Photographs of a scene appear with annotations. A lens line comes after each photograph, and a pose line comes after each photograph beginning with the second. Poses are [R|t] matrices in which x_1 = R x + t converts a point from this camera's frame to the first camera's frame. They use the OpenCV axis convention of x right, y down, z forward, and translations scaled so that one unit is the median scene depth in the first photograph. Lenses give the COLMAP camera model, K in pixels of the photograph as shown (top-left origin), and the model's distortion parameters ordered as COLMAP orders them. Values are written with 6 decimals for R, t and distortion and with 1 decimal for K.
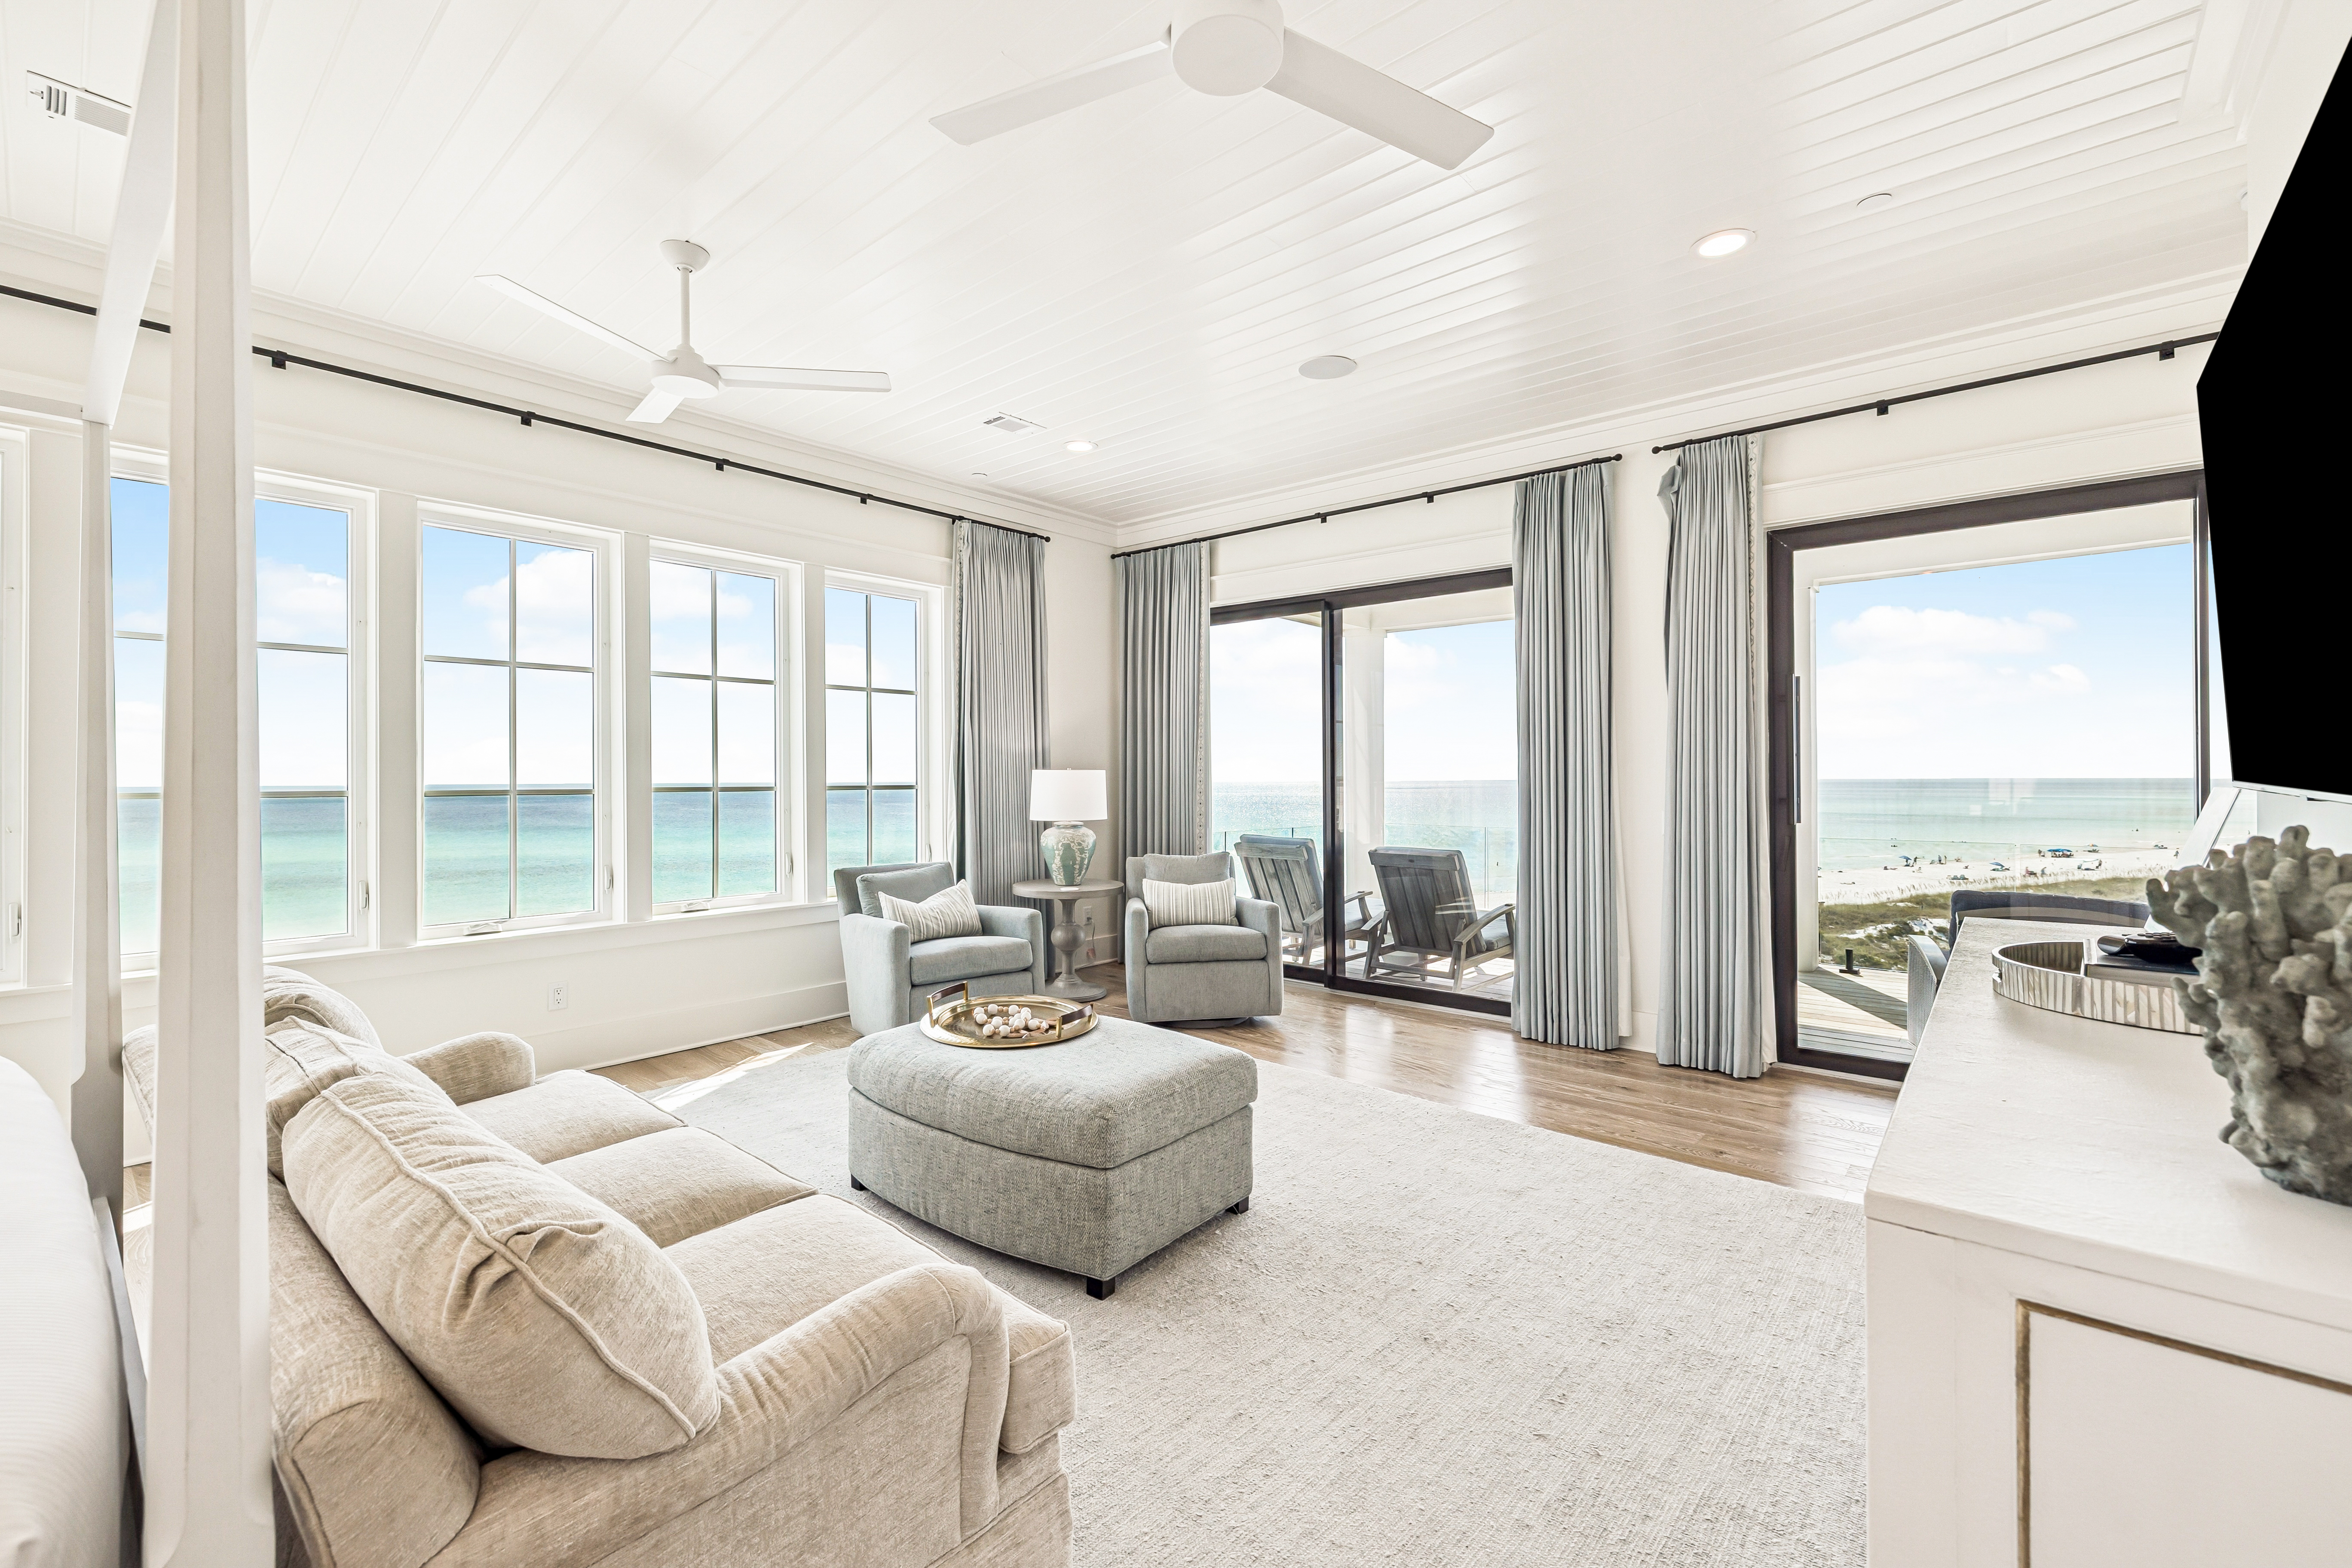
lens RADIAL K [[989.3, 0, 1174.2], [0, 989.3, 780.3], [0, 0, 1]] dist [0.003363, -0.000285]
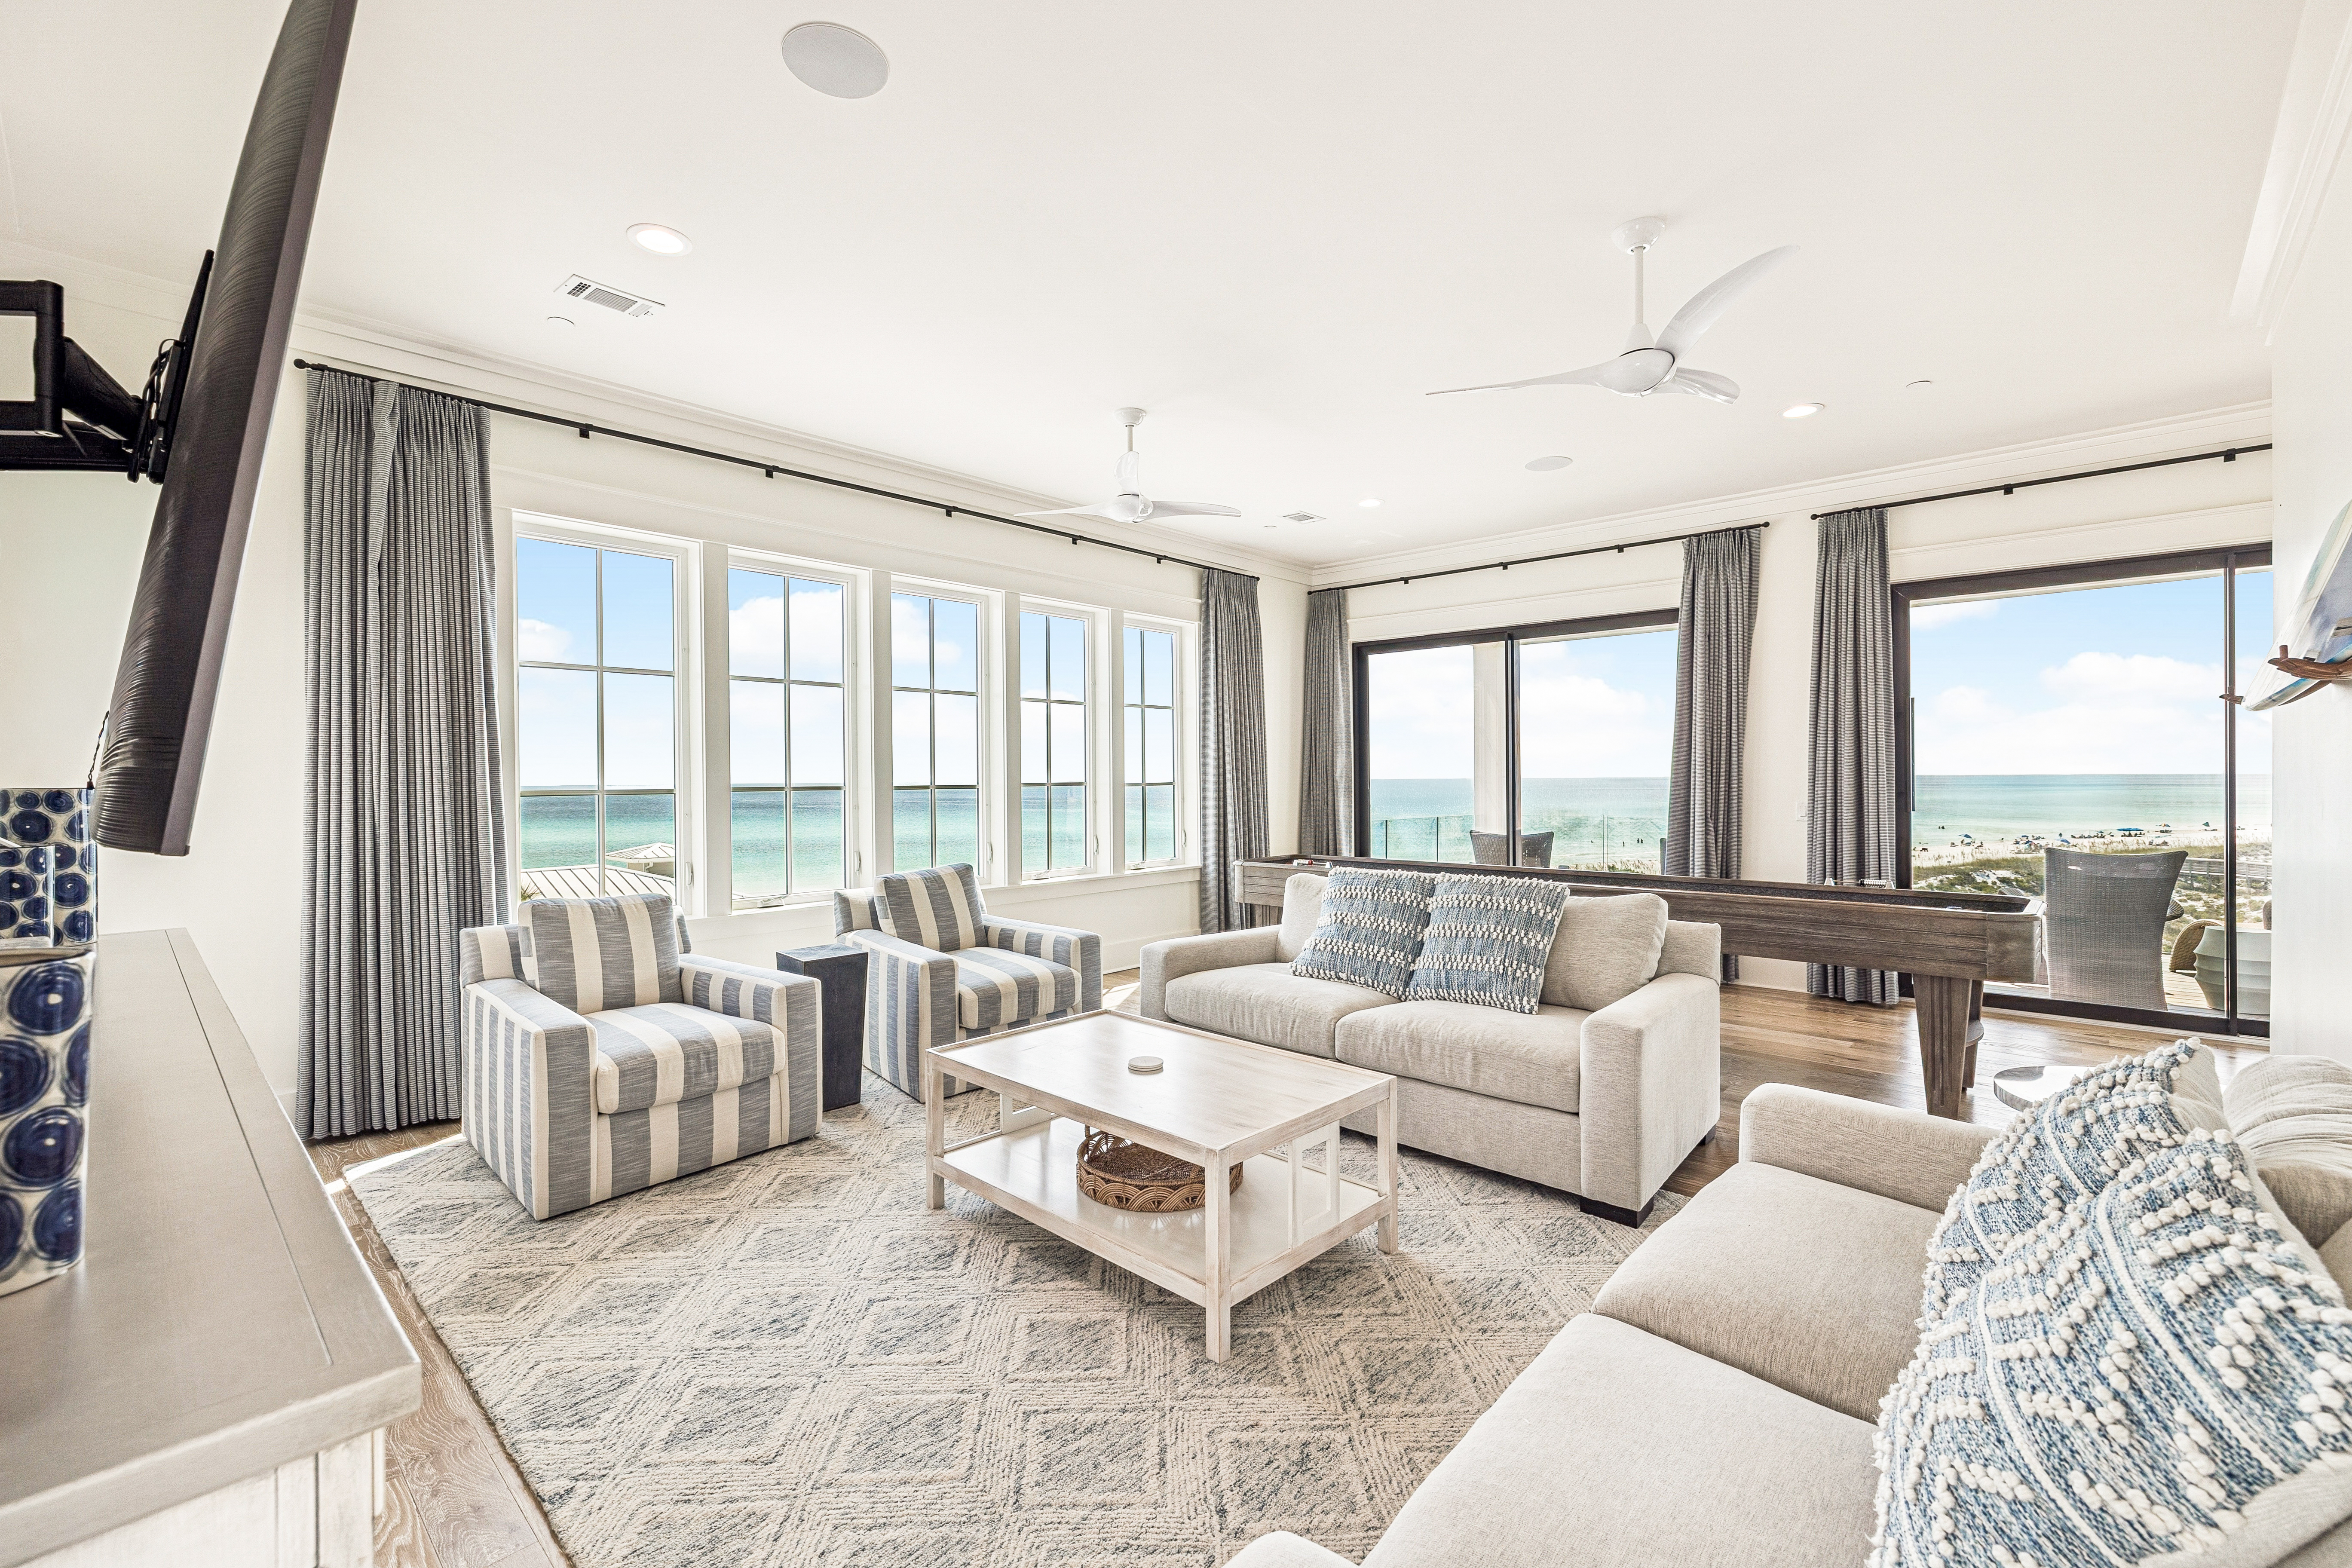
lens RADIAL K [[989.3, 0, 1174.2], [0, 989.3, 780.3], [0, 0, 1]] dist [0.003363, -0.000285]
pose [[0.999093, 0.000320, -0.042575, -0.152289], [-0.000320, 1.000000, 0.000012, 0.002283], [0.042575, 0.000002, 0.999093, -0.180677]]
